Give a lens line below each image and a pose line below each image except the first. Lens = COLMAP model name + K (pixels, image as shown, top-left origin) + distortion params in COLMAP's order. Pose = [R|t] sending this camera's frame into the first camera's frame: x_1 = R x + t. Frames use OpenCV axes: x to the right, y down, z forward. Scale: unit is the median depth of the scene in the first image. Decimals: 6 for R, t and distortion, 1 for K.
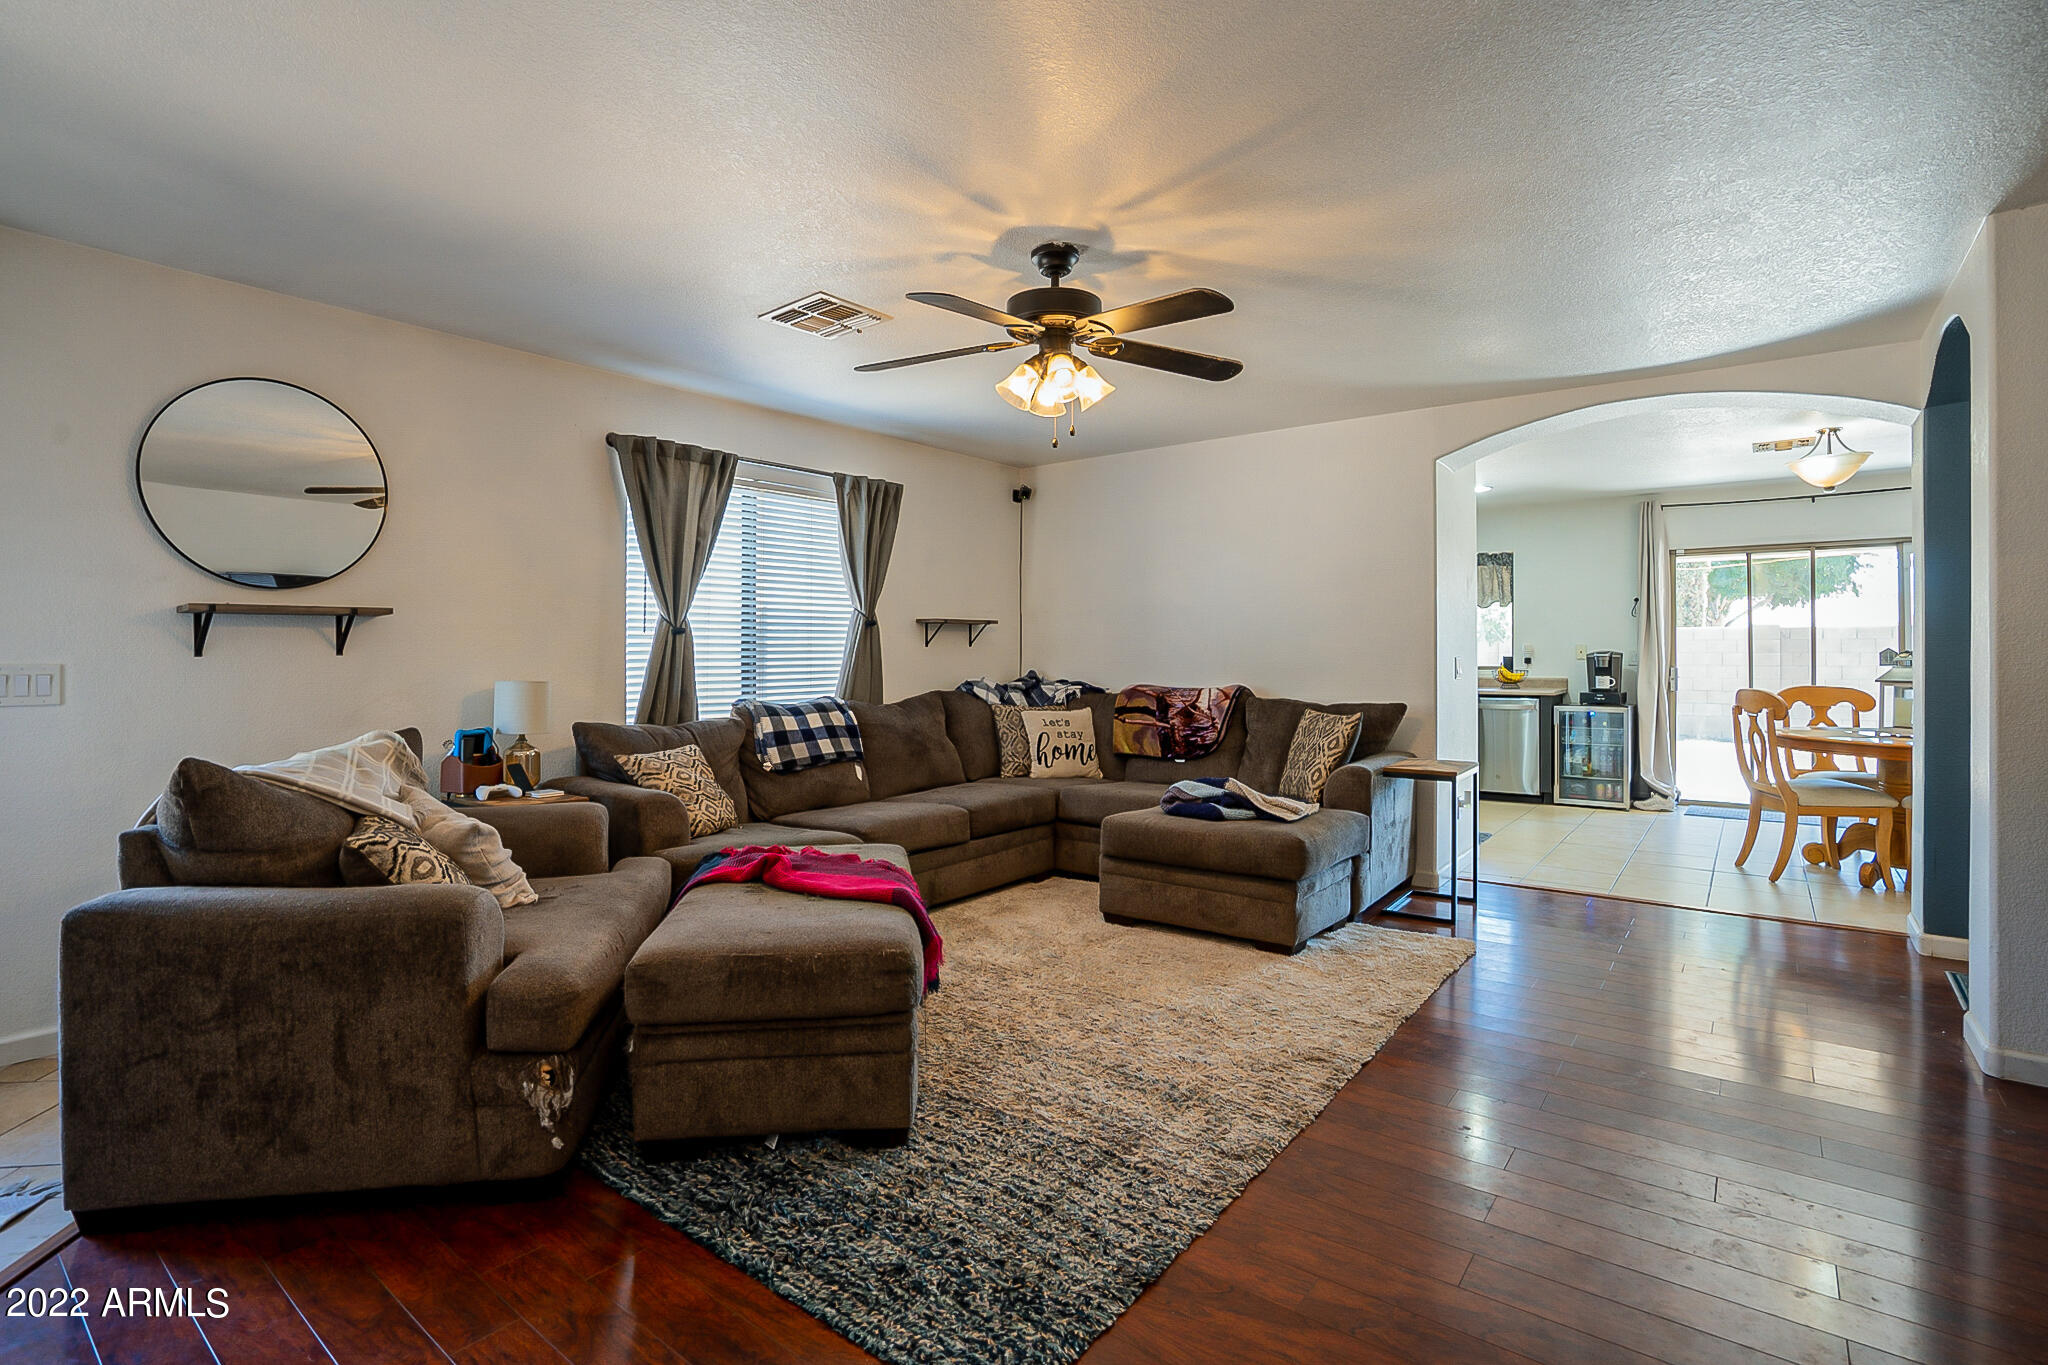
lens RADIAL K [[978.8, 0, 1016.1], [0, 978.8, 681.7], [0, 0, 1]] dist [-0.055101, 0.023984]
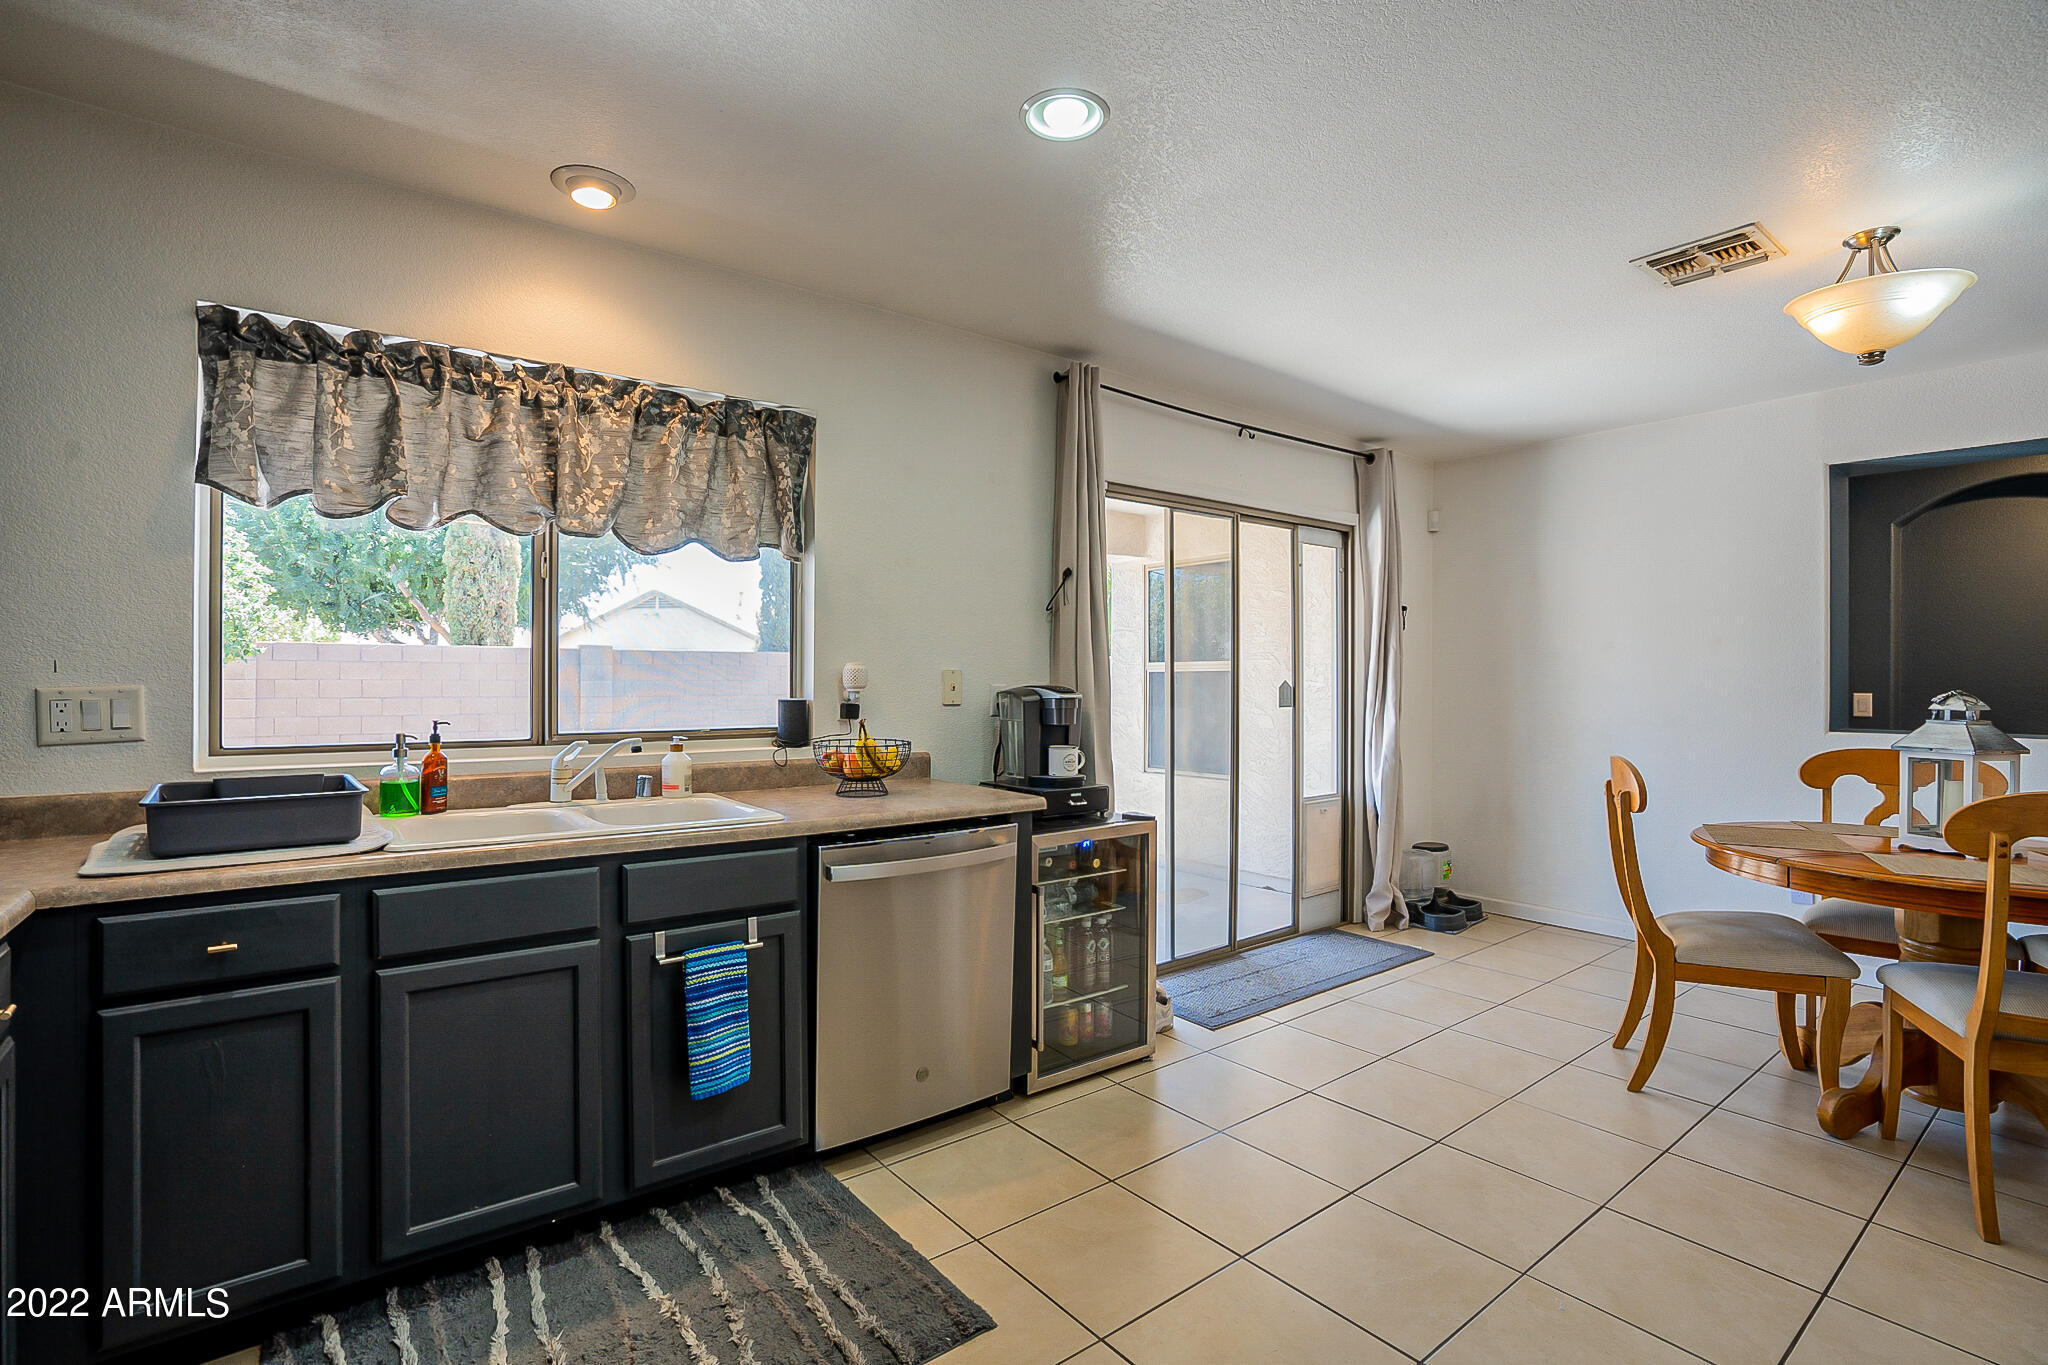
lens RADIAL K [[945.6, 0, 1018.4], [0, 945.6, 682.1], [0, 0, 1]] dist [-0.067211, 0.028478]
pose [[0.251596, 0.006485, 0.967811, 0.206374], [0.019629, 0.999738, -0.011802, -0.029555], [-0.967633, 0.021967, 0.251403, 0.909851]]
